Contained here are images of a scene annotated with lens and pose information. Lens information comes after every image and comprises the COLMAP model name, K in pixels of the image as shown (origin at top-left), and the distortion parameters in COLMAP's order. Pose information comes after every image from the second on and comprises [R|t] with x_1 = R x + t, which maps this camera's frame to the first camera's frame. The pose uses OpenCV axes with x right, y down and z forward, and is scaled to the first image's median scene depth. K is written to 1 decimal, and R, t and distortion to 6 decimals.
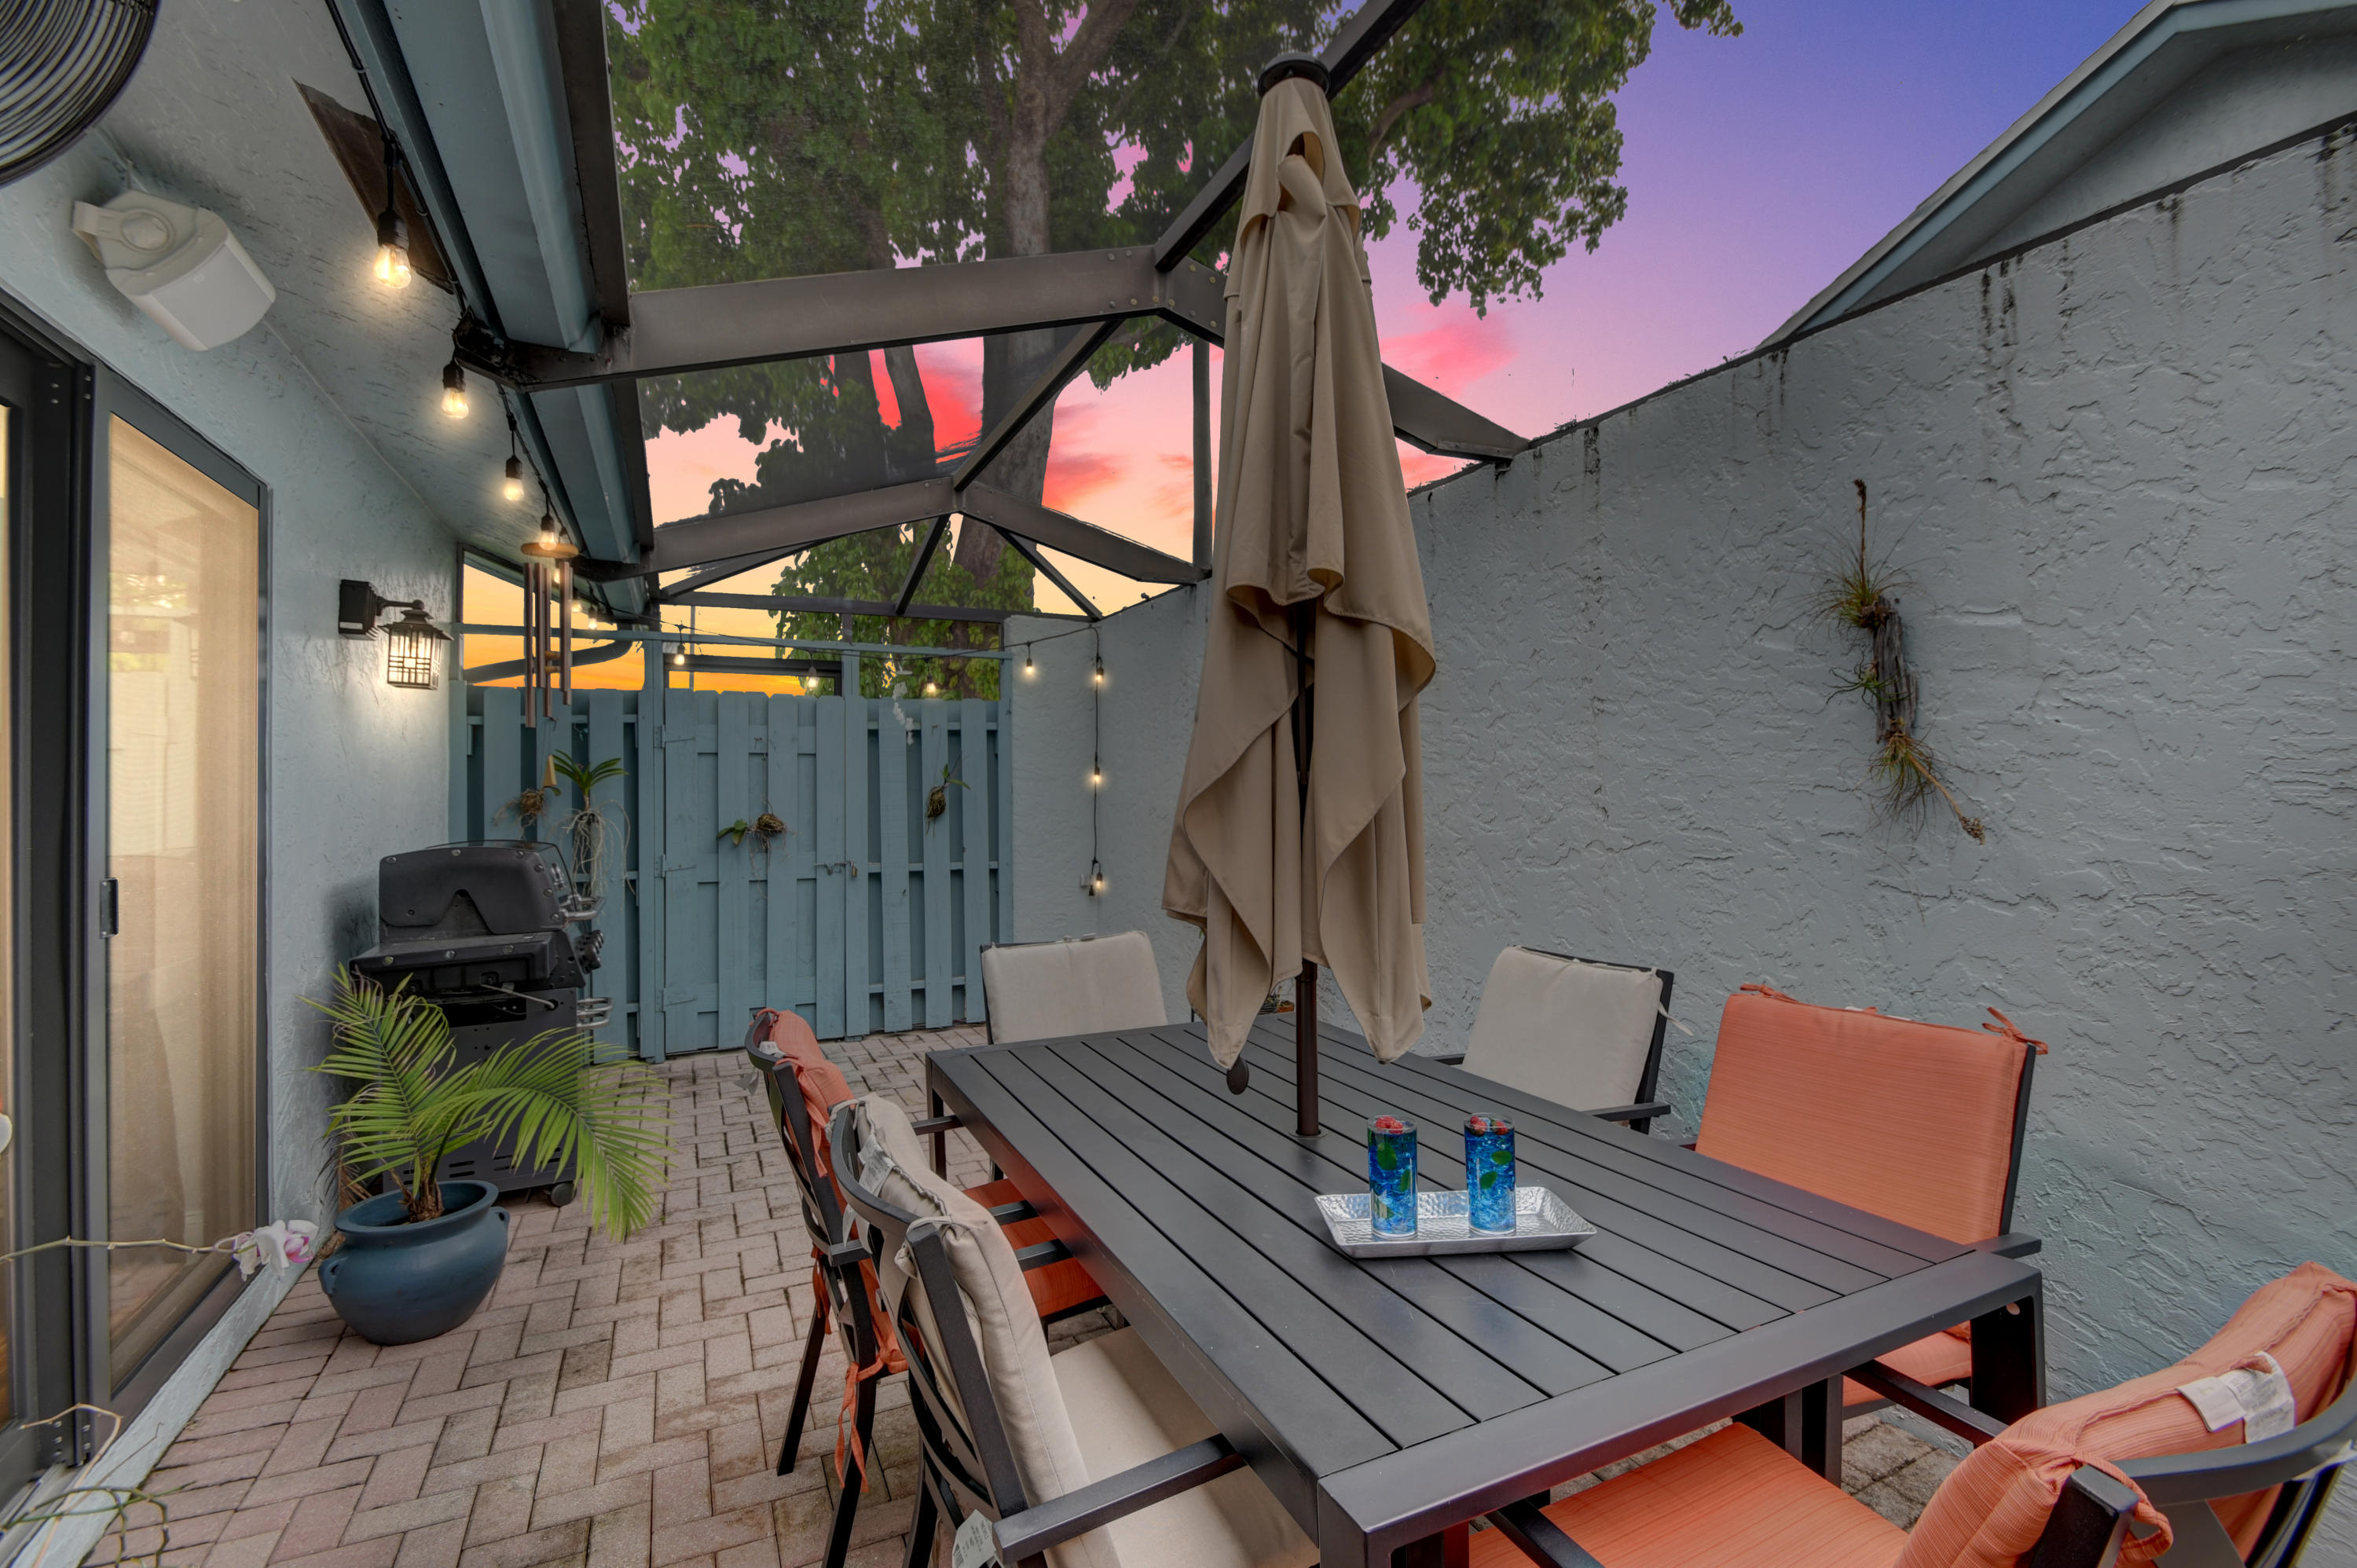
lens RADIAL K [[1034.8, 0, 1208.1], [0, 1034.8, 781.6], [0, 0, 1]] dist [0.003218, -0.010891]
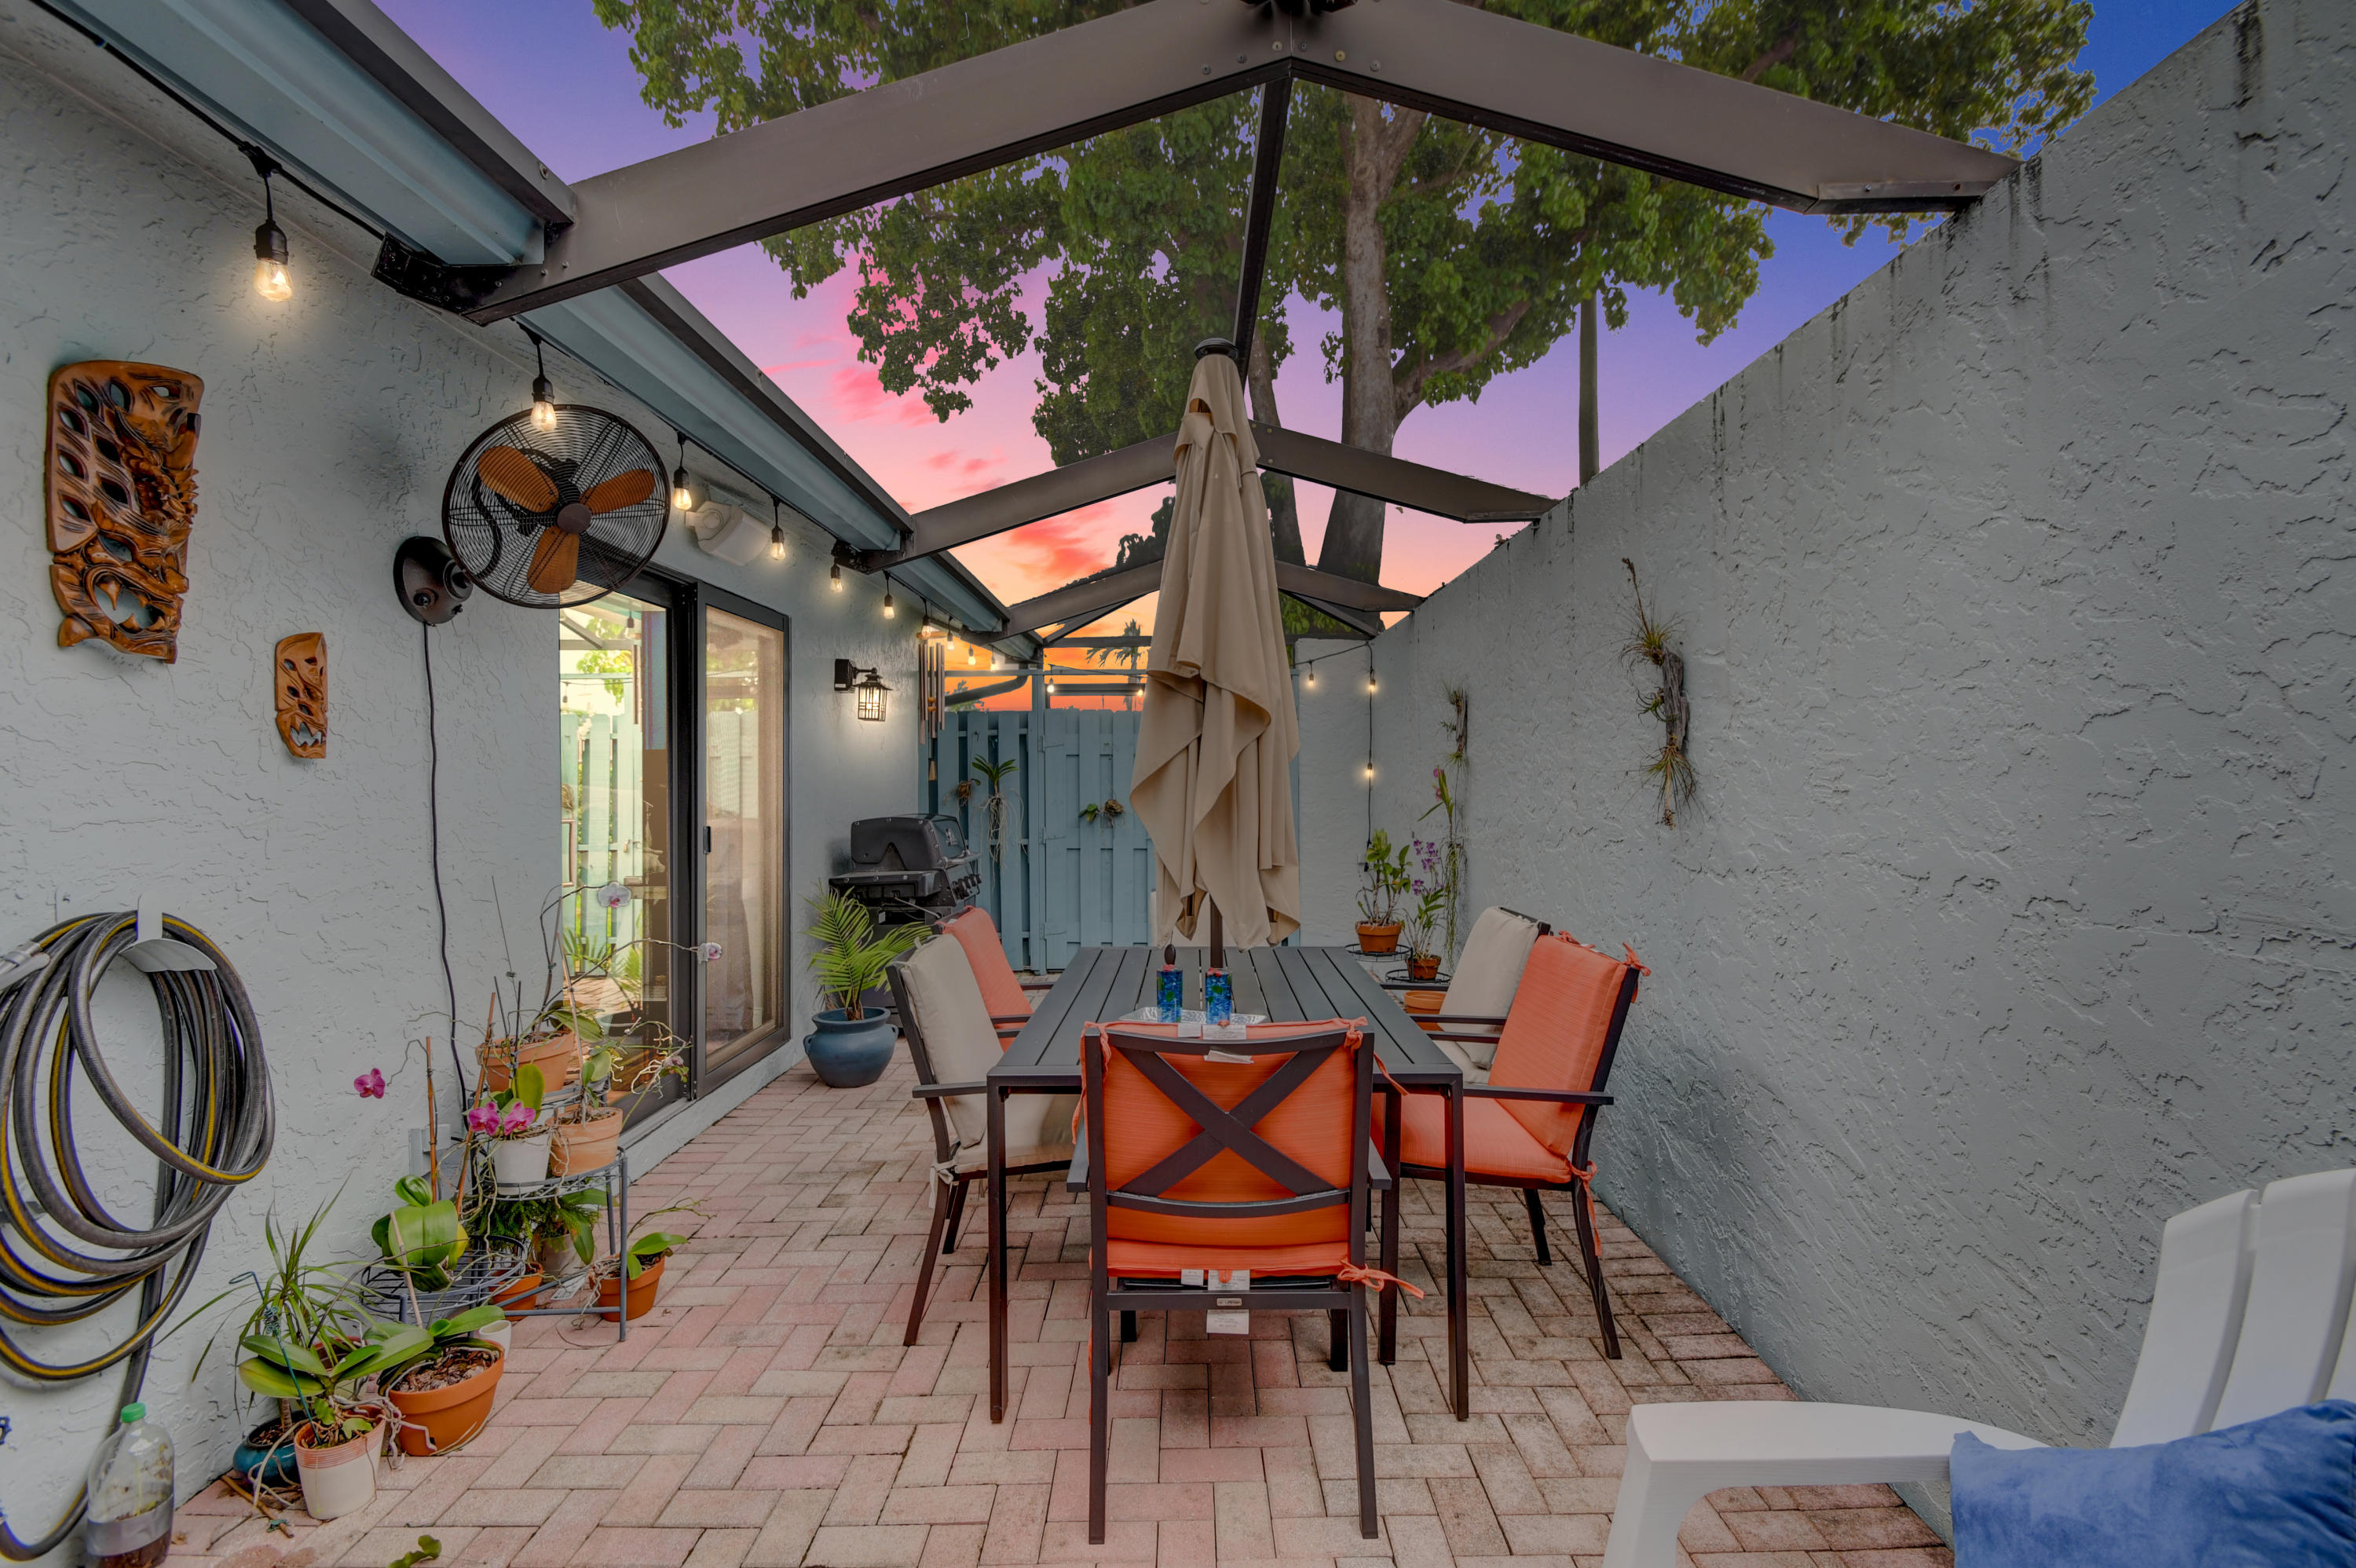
lens RADIAL K [[1034.3, 0, 1207.5], [0, 1034.3, 781.6], [0, 0, 1]] dist [0.003218, -0.010891]
pose [[0.903063, 0.003829, -0.429492, 0.396249], [0.000574, 0.999949, 0.010121, -0.008514], [0.429508, -0.009386, 0.903014, -0.248259]]
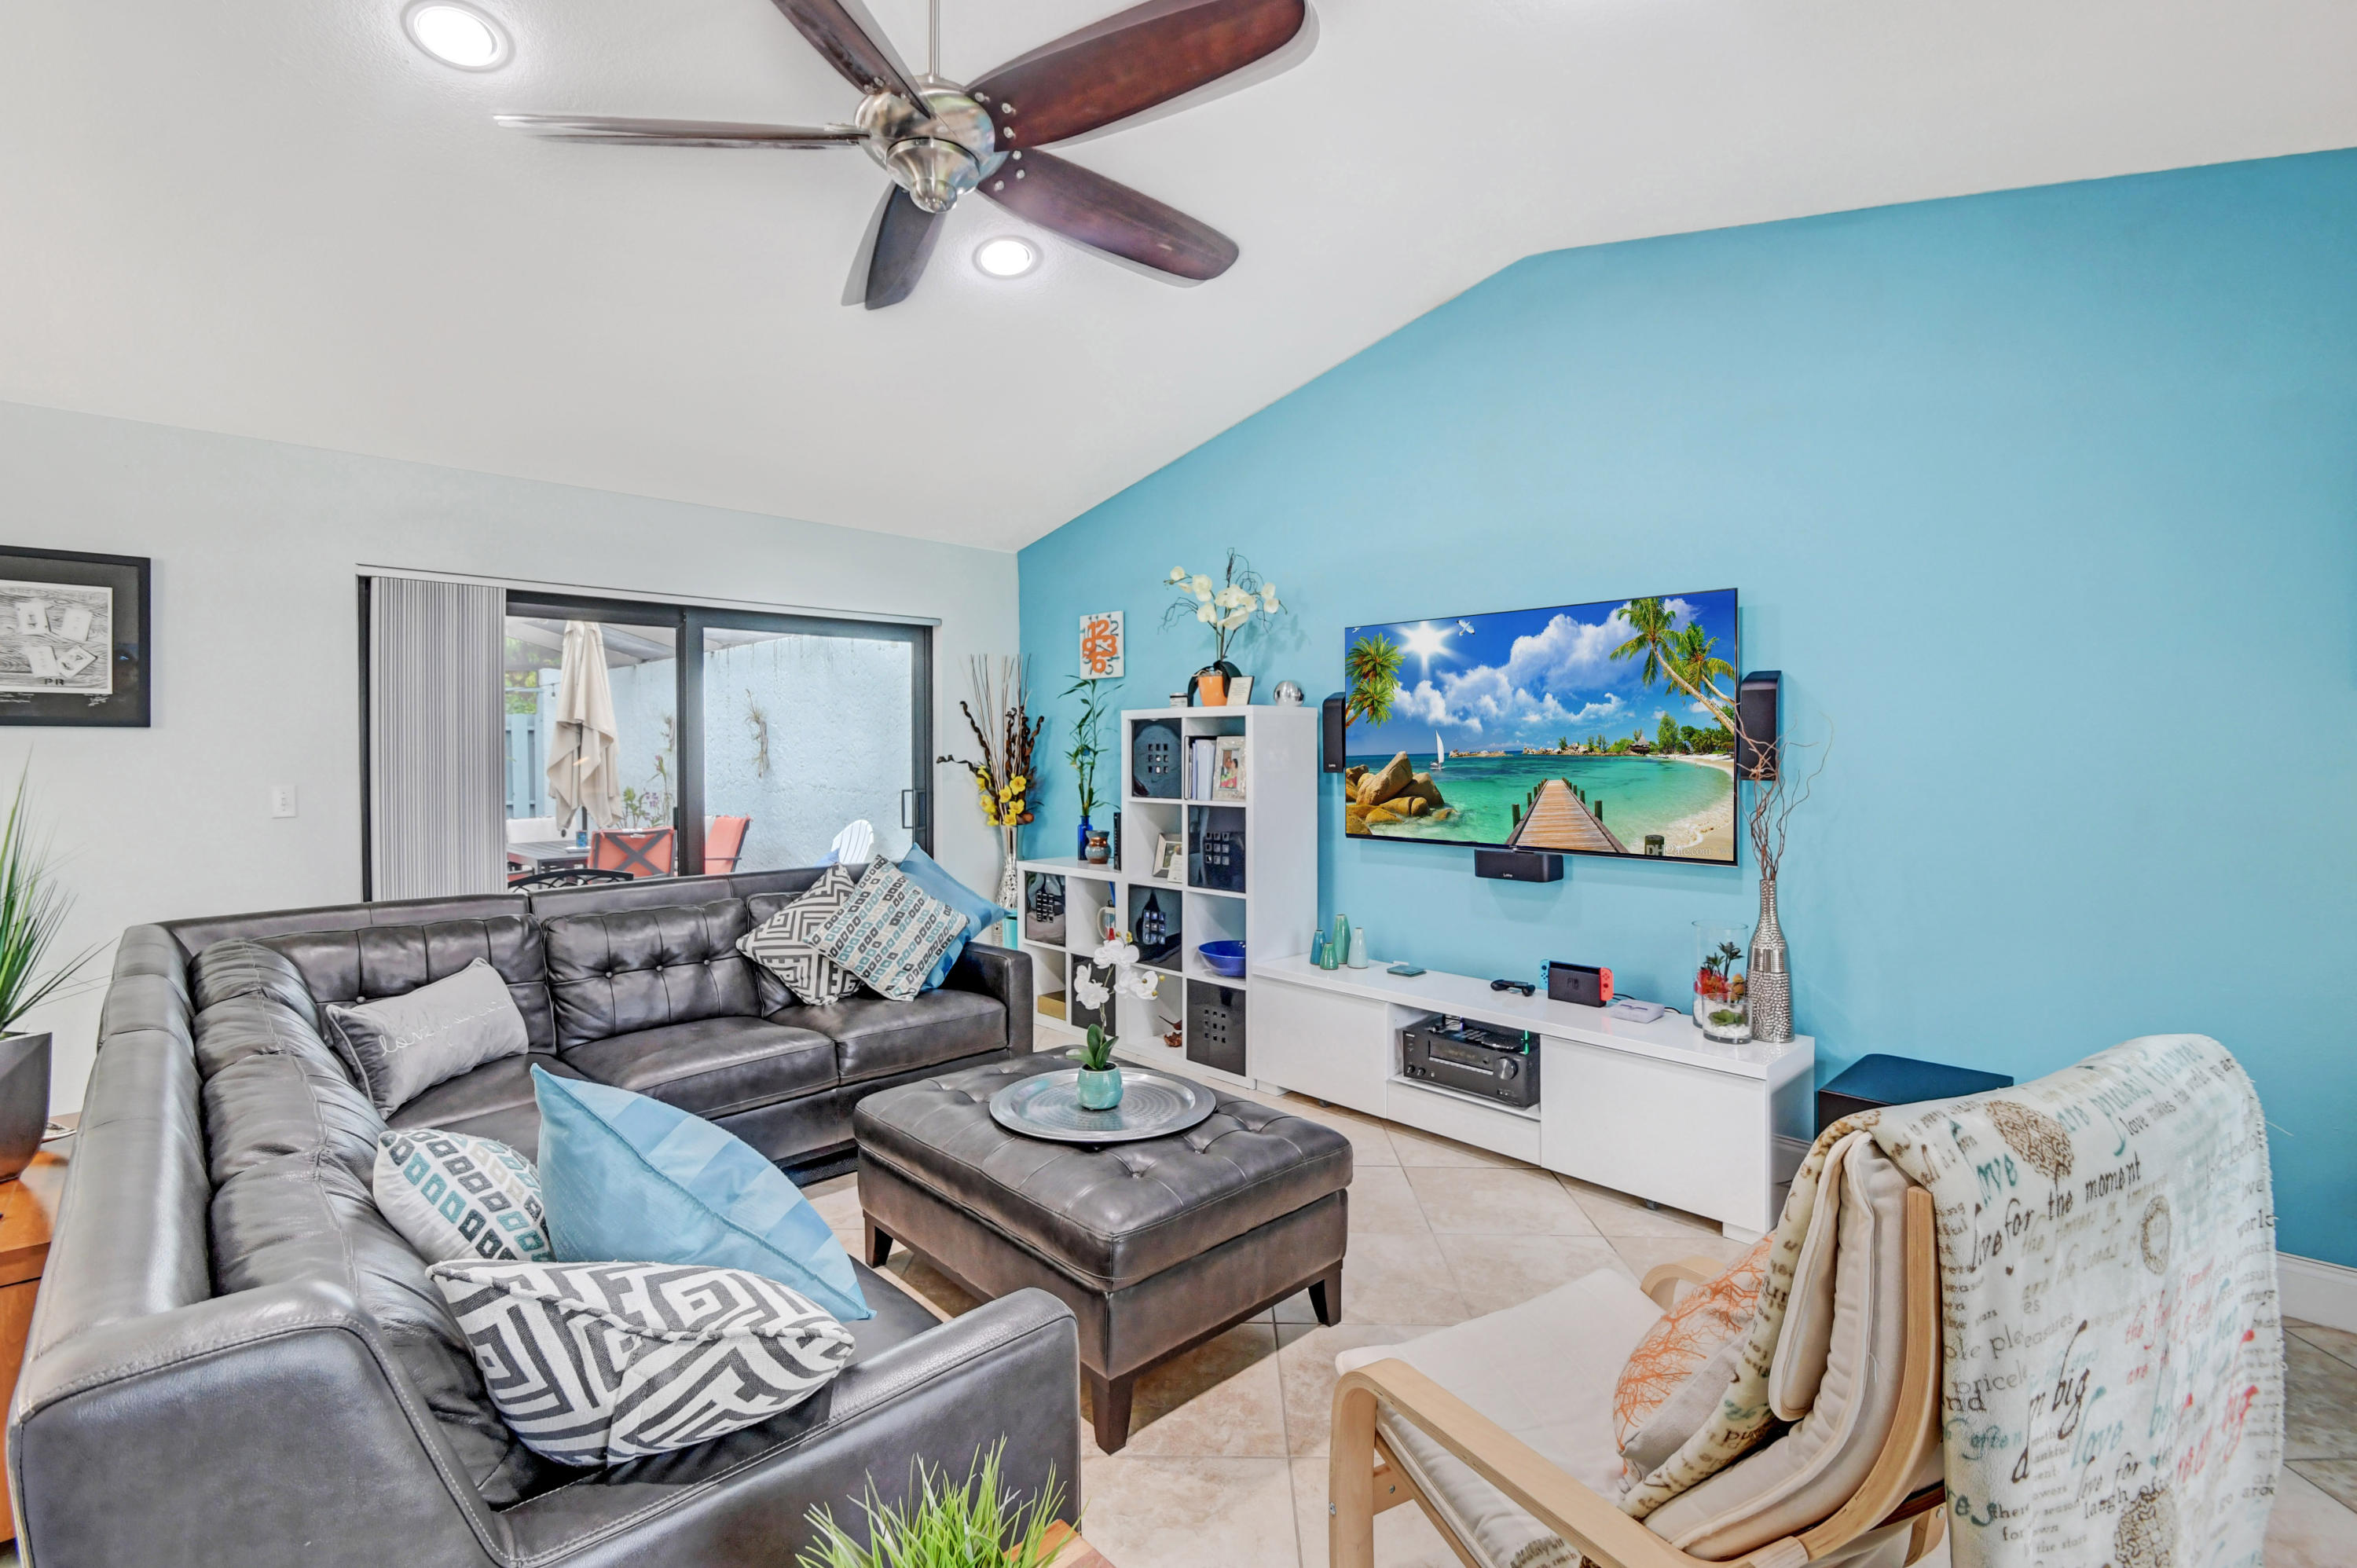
lens RADIAL K [[1034.8, 0, 1208.1], [0, 1034.8, 781.6], [0, 0, 1]] dist [0.003218, -0.010891]
pose [[0.946733, -0.007100, 0.321940, 0.574366], [-0.003883, 0.999433, 0.033459, -0.040330], [-0.321995, -0.032927, 0.946168, -1.922849]]
